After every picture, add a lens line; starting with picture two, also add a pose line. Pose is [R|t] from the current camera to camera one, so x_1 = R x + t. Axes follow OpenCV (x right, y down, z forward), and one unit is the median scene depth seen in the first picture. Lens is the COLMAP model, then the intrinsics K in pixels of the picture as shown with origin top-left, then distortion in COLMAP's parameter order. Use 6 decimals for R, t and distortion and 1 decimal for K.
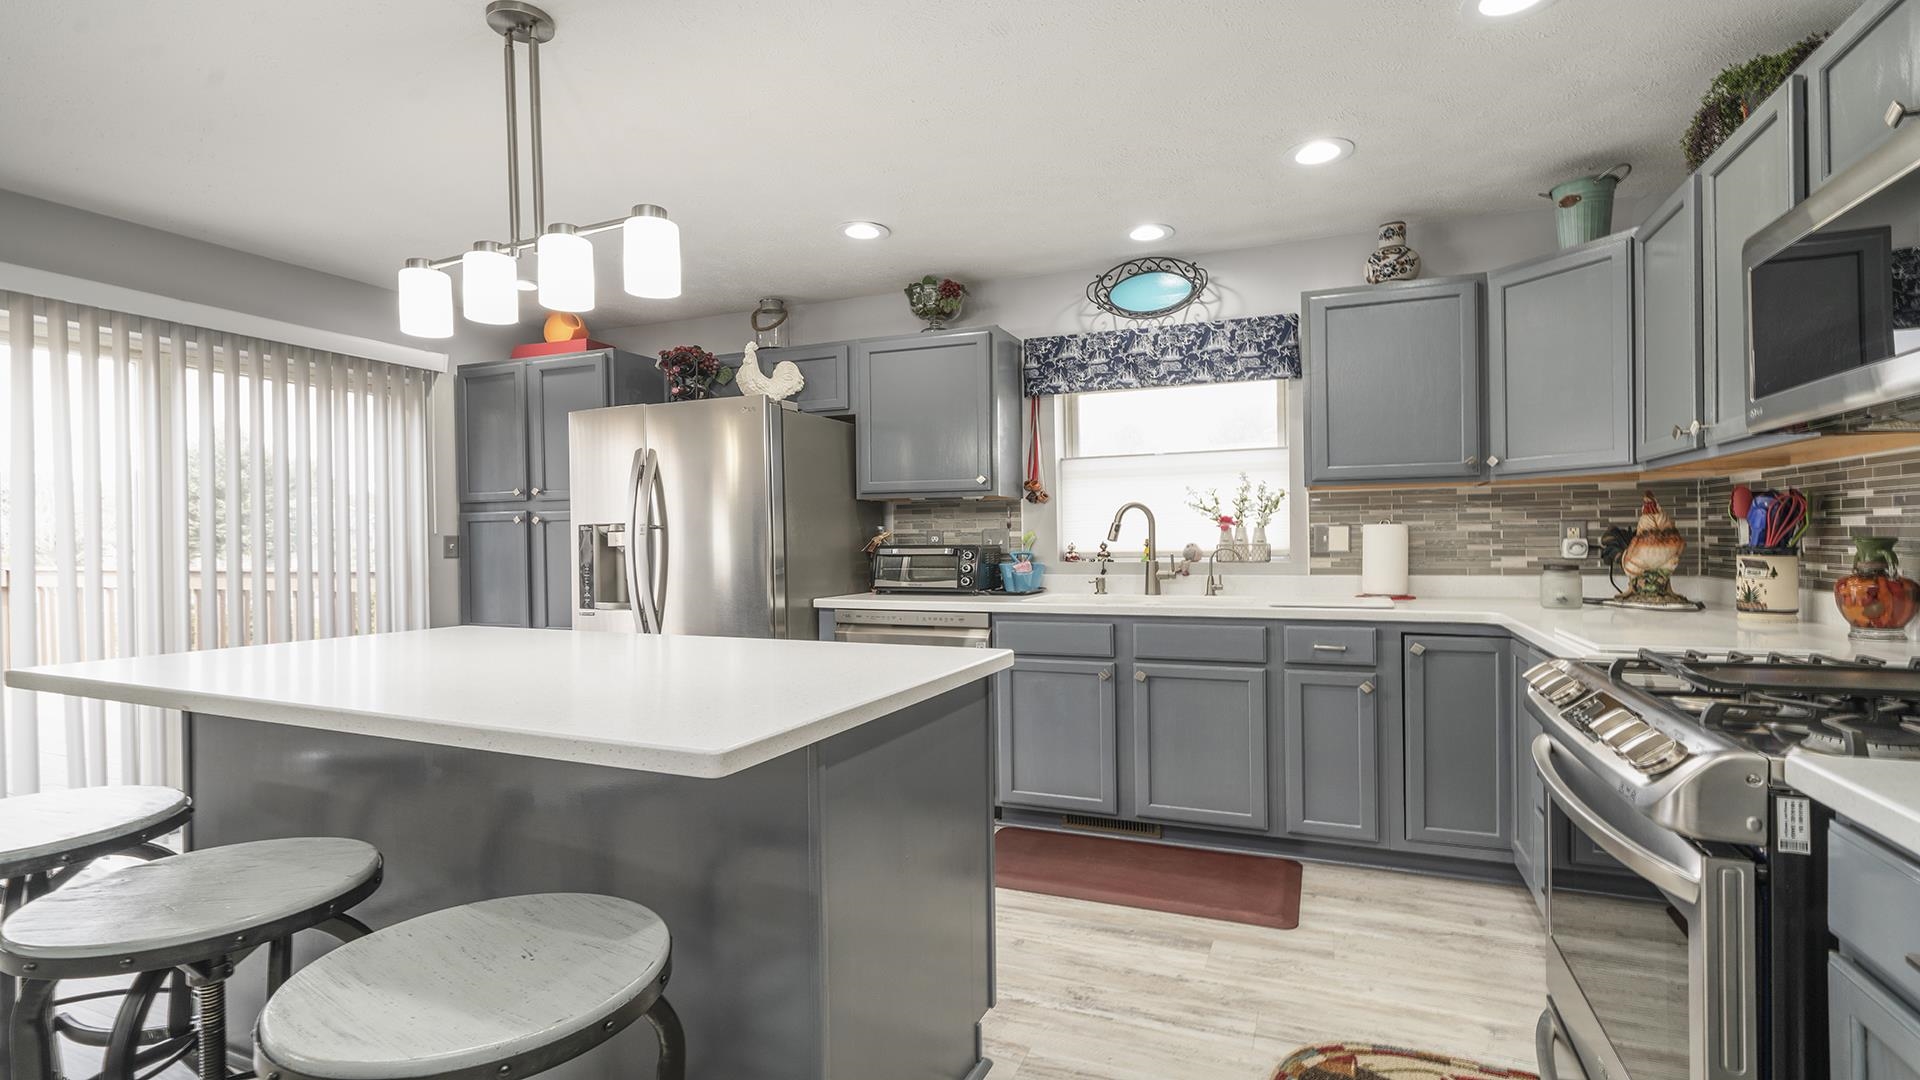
lens RADIAL K [[881.3, 0, 964.0], [0, 881.3, 540.2], [0, 0, 1]] dist [-0.017103, 0.000093]
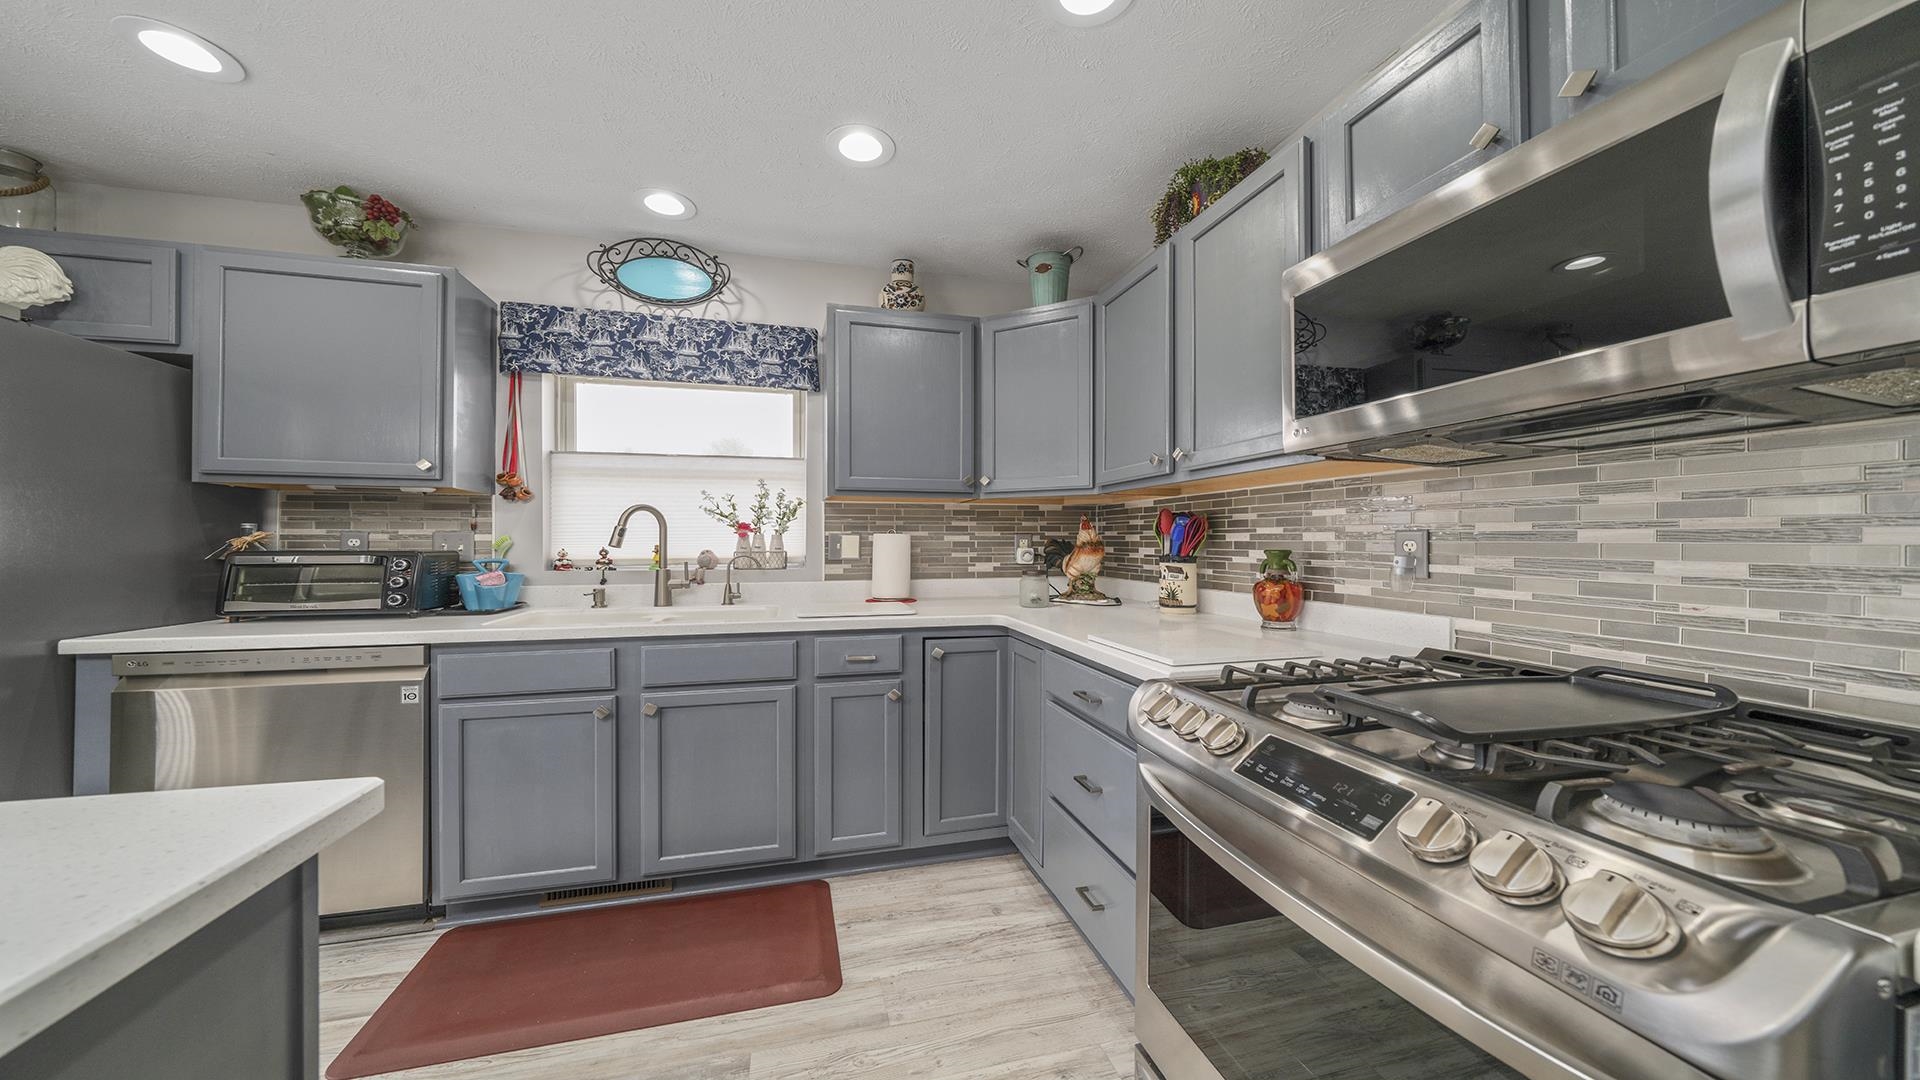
lens RADIAL K [[665.4, 0, 961.4], [0, 665.4, 536.5], [0, 0, 1]] dist [-0.002062, 0.000227]
pose [[0.796565, 0.016804, 0.604320, 0.046307], [-0.008196, 0.999822, -0.016998, -0.001497], [-0.604498, 0.008587, 0.796560, 0.285511]]
